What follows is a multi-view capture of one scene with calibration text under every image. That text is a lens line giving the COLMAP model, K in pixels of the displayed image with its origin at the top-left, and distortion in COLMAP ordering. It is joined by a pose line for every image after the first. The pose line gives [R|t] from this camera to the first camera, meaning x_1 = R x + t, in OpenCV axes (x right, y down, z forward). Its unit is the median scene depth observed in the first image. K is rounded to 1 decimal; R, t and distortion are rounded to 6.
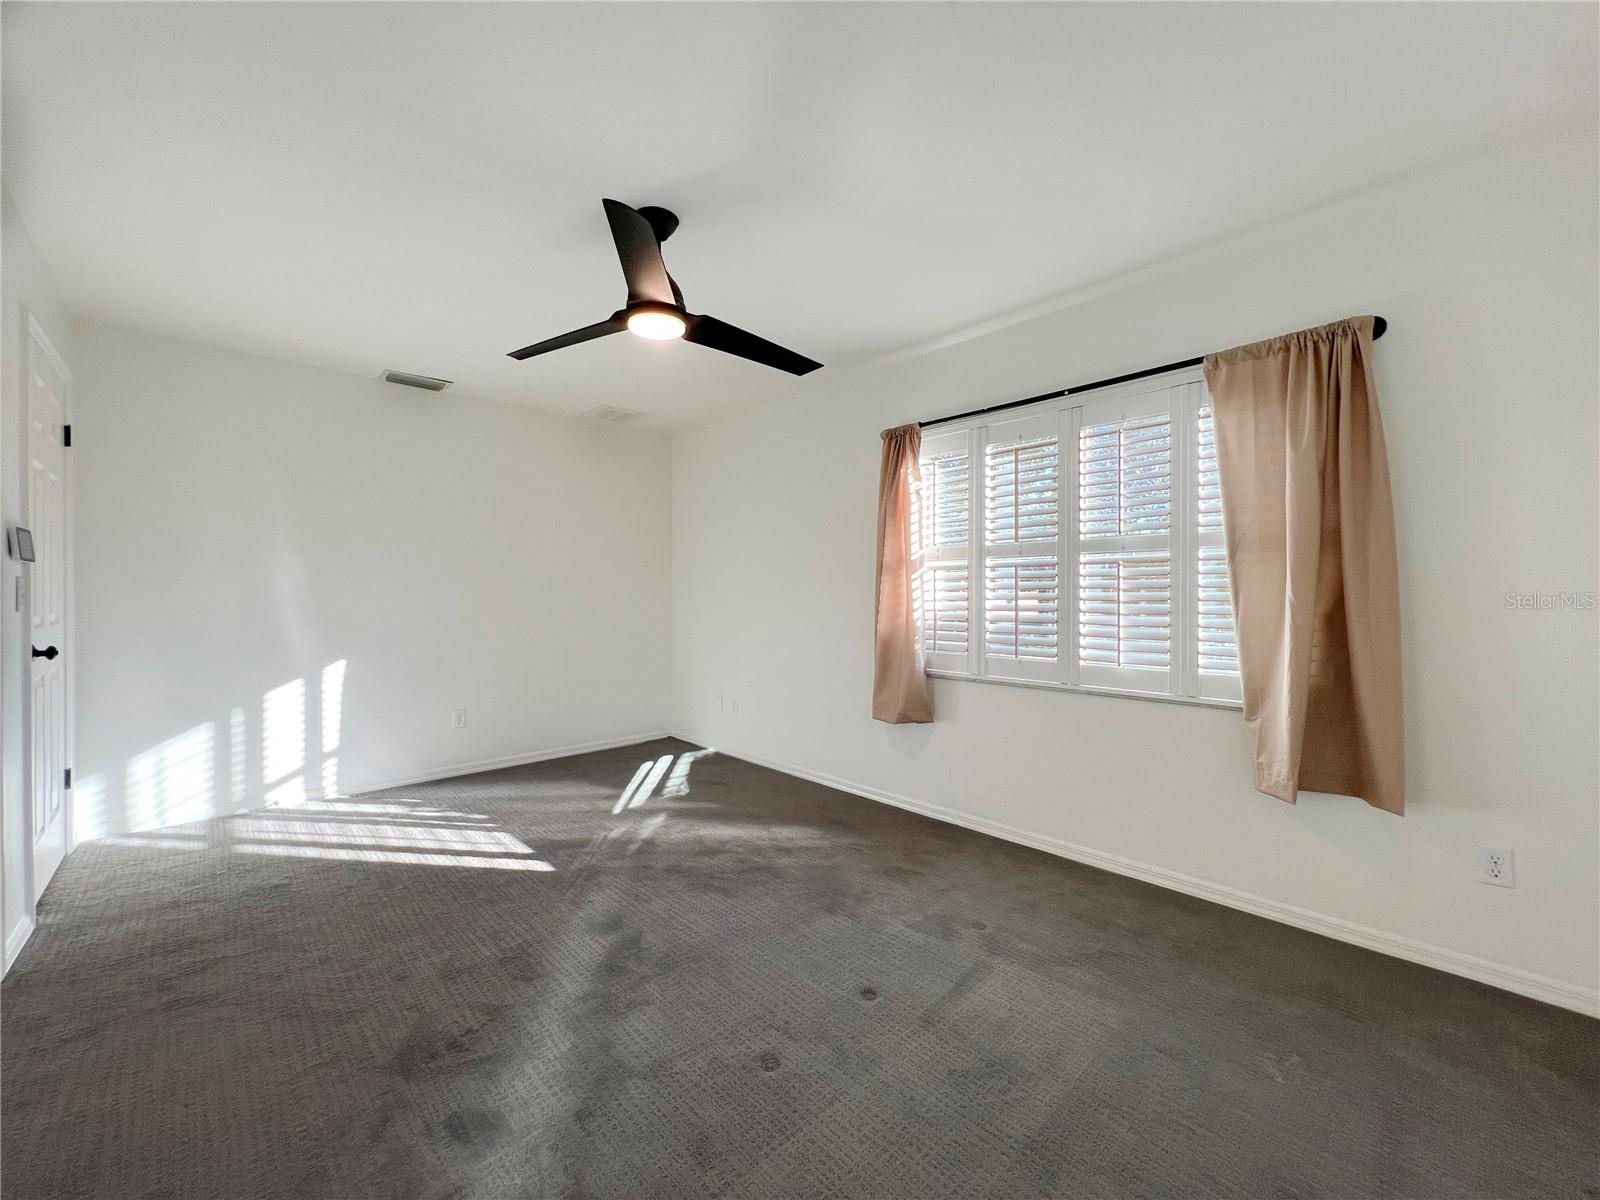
lens RADIAL K [[640.4, 0, 788.3], [0, 640.4, 599.5], [0, 0, 1]] dist [-0.002974, 0.001326]
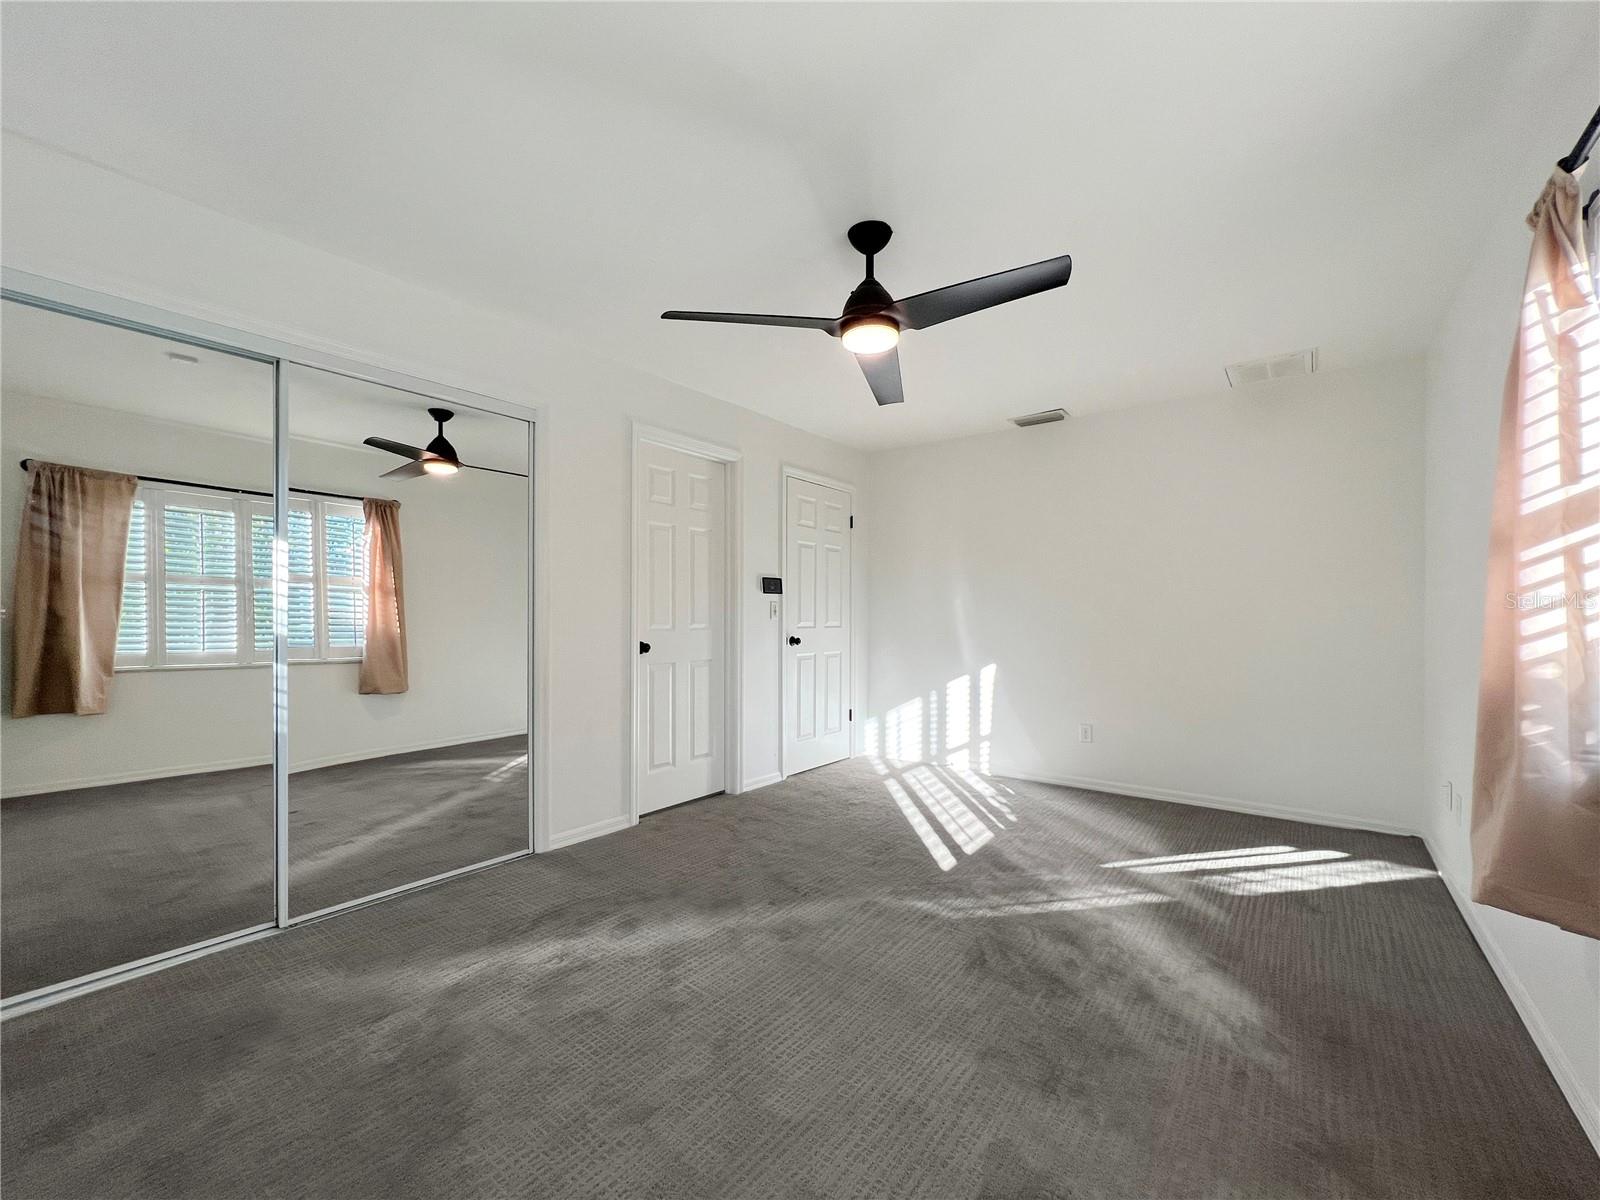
lens RADIAL K [[640.4, 0, 814.0], [0, 640.4, 611.1], [0, 0, 1]] dist [-0.002974, 0.001326]
pose [[0.181185, -0.007246, -0.983422, 0.533954], [-0.007448, 0.999934, -0.008740, 0.007336], [0.983421, 0.008908, 0.181119, 0.505598]]
